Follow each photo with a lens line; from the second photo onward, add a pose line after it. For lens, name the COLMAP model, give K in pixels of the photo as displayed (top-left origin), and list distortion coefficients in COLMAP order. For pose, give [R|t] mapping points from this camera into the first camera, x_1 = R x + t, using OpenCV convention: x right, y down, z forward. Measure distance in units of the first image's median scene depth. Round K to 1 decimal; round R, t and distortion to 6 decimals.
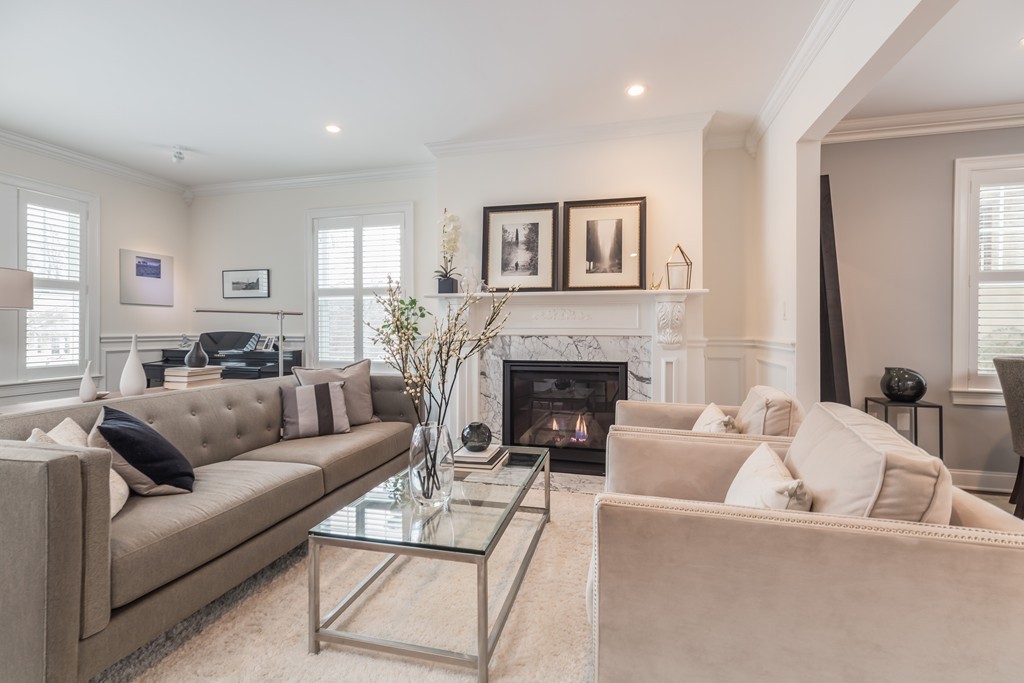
lens RADIAL K [[463.8, 0, 511.4], [0, 463.8, 322.8], [0, 0, 1]] dist [0.001821, 0.000237]
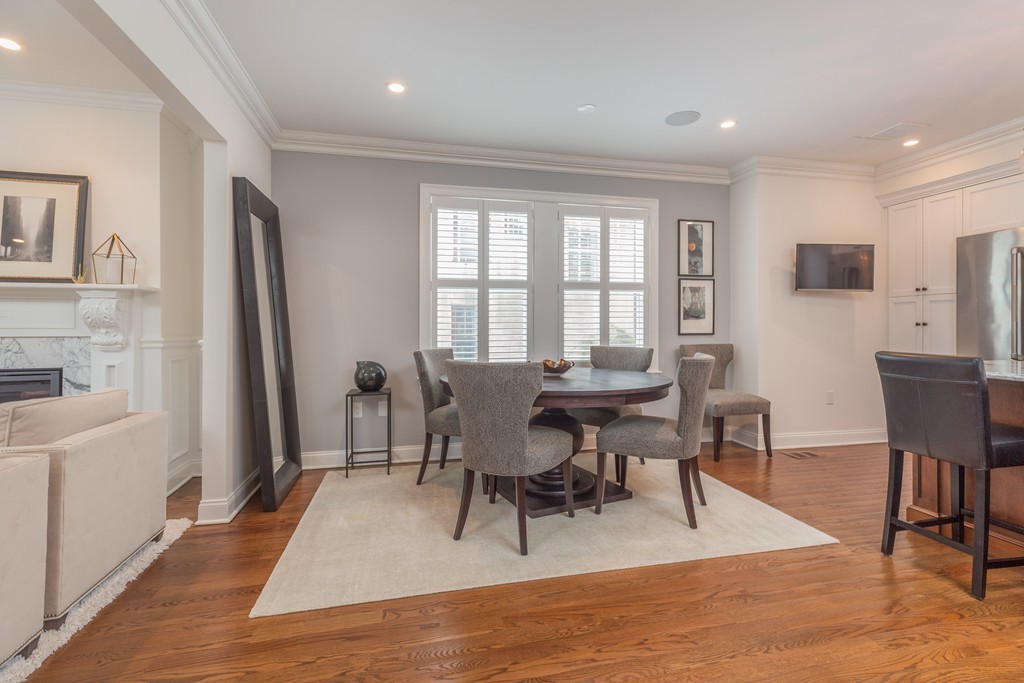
lens RADIAL K [[463.8, 0, 511.4], [0, 463.8, 322.8], [0, 0, 1]] dist [0.001821, 0.000237]
pose [[0.879120, -0.001135, 0.476599, 0.571246], [-0.001486, 0.999986, 0.005122, -0.003219], [-0.476598, -0.005211, 0.879106, -0.145451]]
